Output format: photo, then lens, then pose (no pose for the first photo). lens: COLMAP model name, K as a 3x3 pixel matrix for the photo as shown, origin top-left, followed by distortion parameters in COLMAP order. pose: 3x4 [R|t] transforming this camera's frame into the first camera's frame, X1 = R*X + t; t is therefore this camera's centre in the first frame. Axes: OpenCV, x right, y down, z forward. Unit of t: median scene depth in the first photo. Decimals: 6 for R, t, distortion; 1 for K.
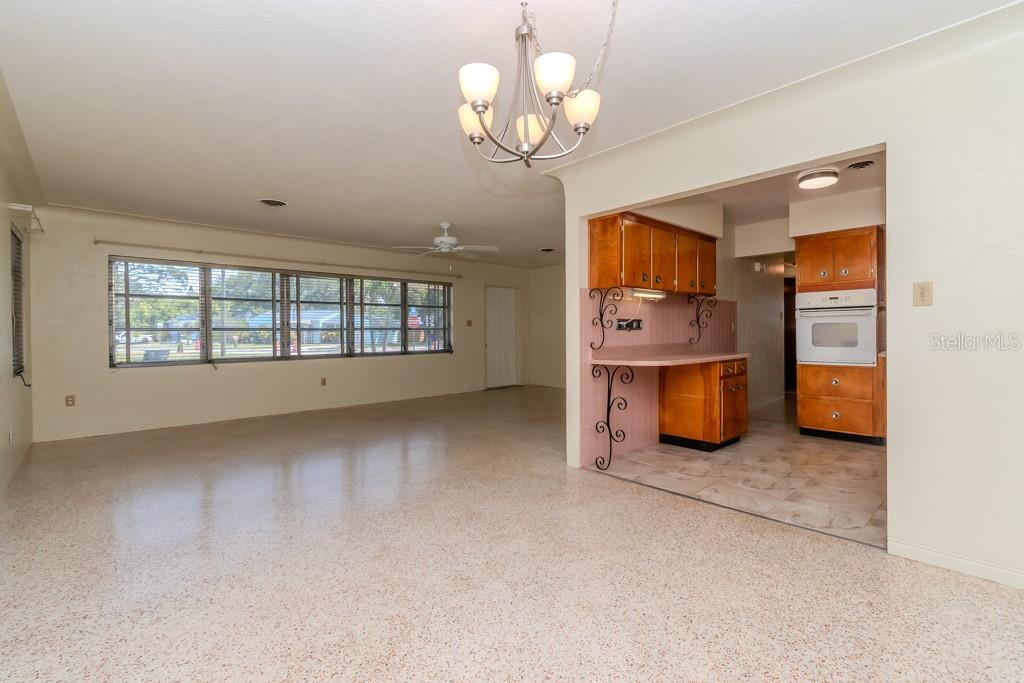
lens RADIAL K [[458.1, 0, 509.9], [0, 458.1, 334.2], [0, 0, 1]] dist [0.008865, -0.006260]
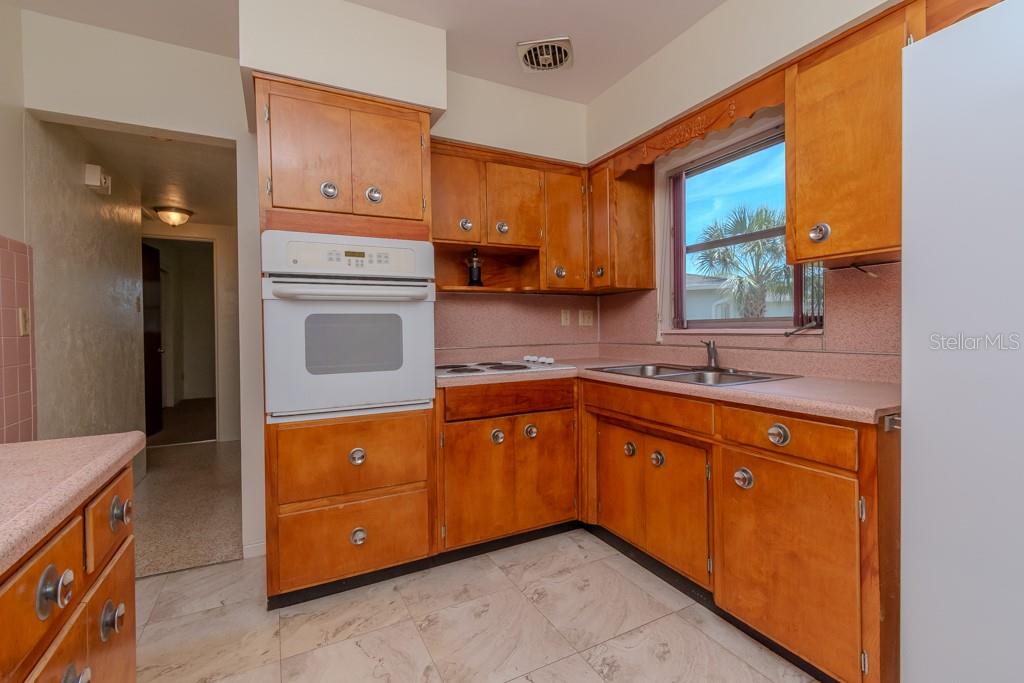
lens RADIAL K [[458.1, 0, 515.8], [0, 458.1, 333.9], [0, 0, 1]] dist [0.008865, -0.006260]
pose [[0.259875, -0.004837, 0.965630, 0.380112], [0.014298, 0.999897, 0.001161, -0.006159], [-0.965536, 0.013505, 0.259918, 0.829252]]
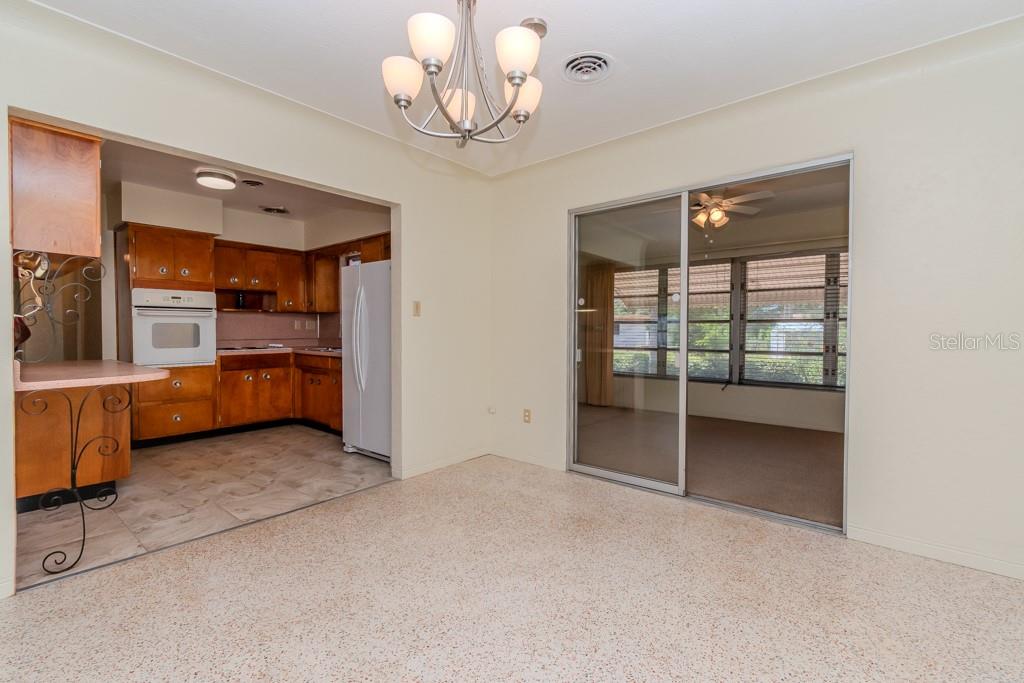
lens RADIAL K [[458.1, 0, 518.4], [0, 458.1, 342.0], [0, 0, 1]] dist [0.008865, -0.006260]
pose [[-0.137794, -0.017048, 0.990314, -0.392633], [0.002047, 0.999845, 0.017497, -0.000456], [-0.990459, 0.004438, -0.137738, 0.458503]]
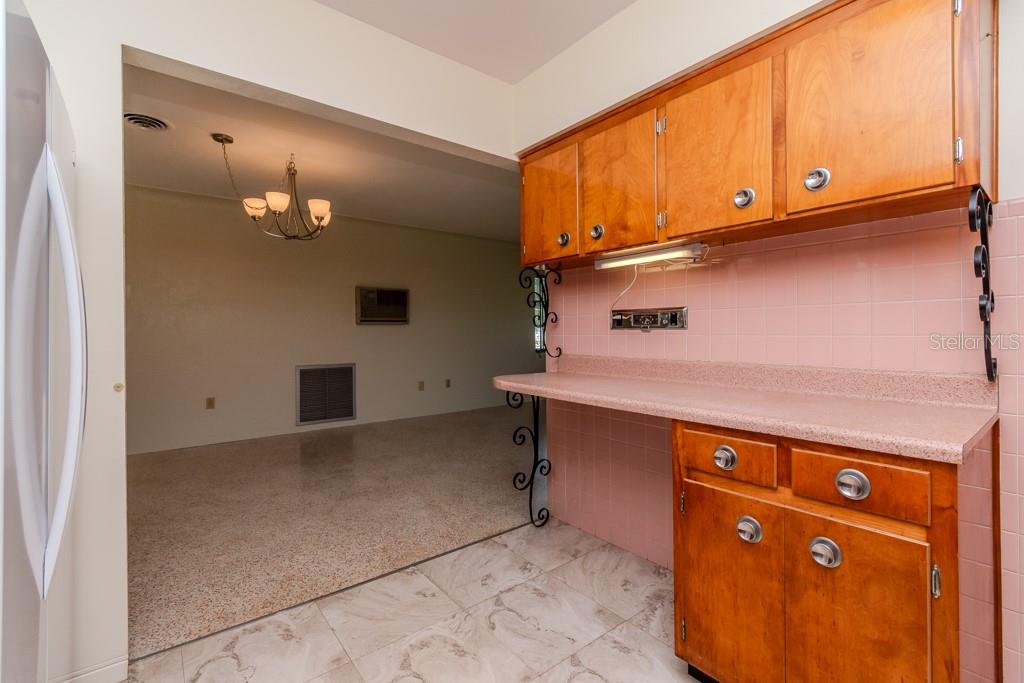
lens RADIAL K [[458.1, 0, 512.9], [0, 458.1, 334.9], [0, 0, 1]] dist [0.008865, -0.006260]
pose [[-0.070953, 0.014934, -0.997368, 0.808779], [-0.002377, 0.999883, 0.015141, -0.010338], [0.997477, 0.003445, -0.070909, 0.898748]]
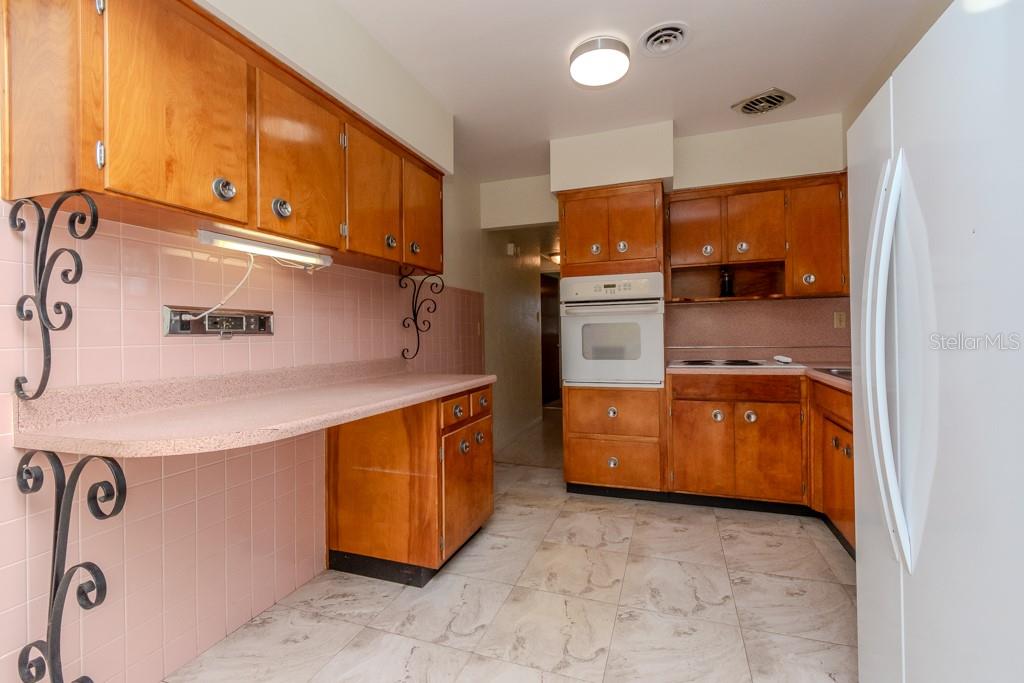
lens RADIAL K [[458.1, 0, 512.7], [0, 458.1, 333.9], [0, 0, 1]] dist [0.008865, -0.006260]
pose [[0.883831, -0.001822, 0.467803, 0.299328], [0.006924, 0.999934, -0.009186, -0.005014], [-0.467755, 0.011358, 0.883785, 0.530052]]
